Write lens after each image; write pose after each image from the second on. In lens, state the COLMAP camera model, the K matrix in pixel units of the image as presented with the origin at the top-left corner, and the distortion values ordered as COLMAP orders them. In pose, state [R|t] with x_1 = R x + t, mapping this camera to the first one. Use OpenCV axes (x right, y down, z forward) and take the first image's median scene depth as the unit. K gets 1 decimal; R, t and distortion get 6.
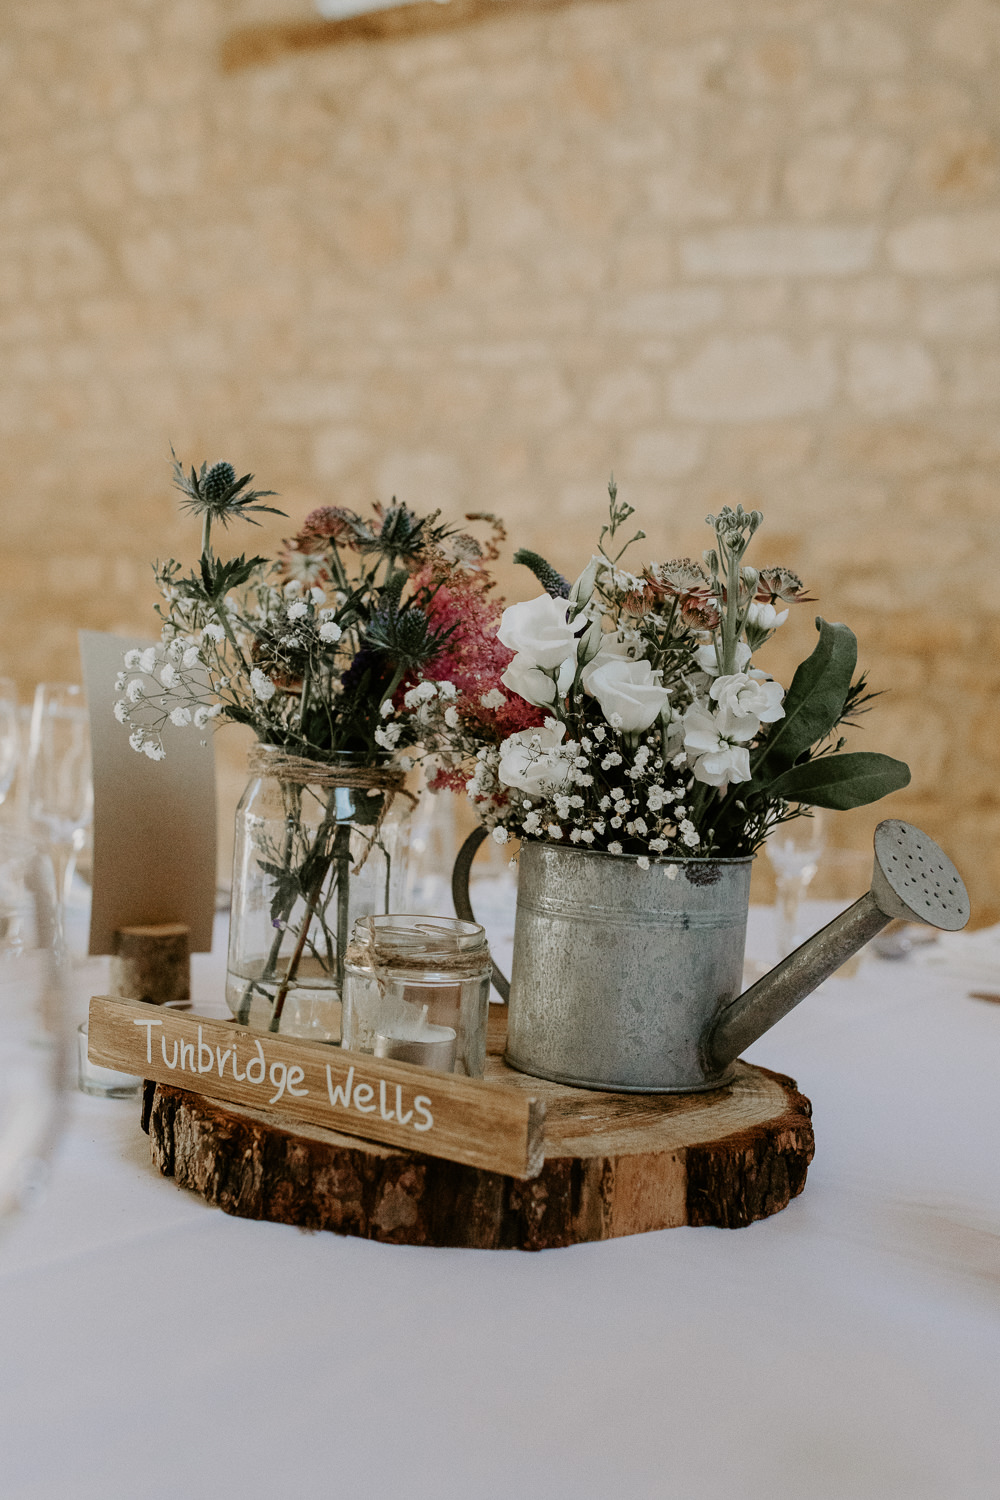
lens RADIAL K [[1700.9, 0, 500.0], [0, 1700.9, 750.0], [0, 0, 1]] dist [-0.013141, -0.004006]
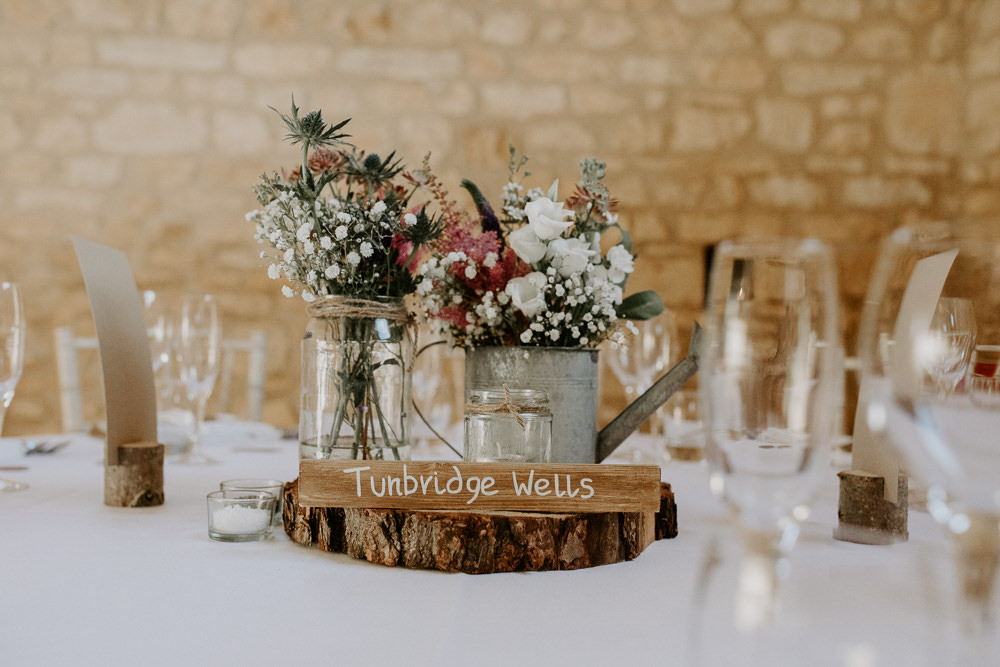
lens RADIAL K [[987.2, 0, 499.9], [0, 987.2, 313.8], [0, 0, 1]] dist [-0.006690, -0.009051]
pose [[0.816772, -0.028985, 0.576232, -0.619833], [0.060346, 0.997551, -0.035359, 0.062859], [-0.573796, 0.063654, 0.816521, 0.210319]]
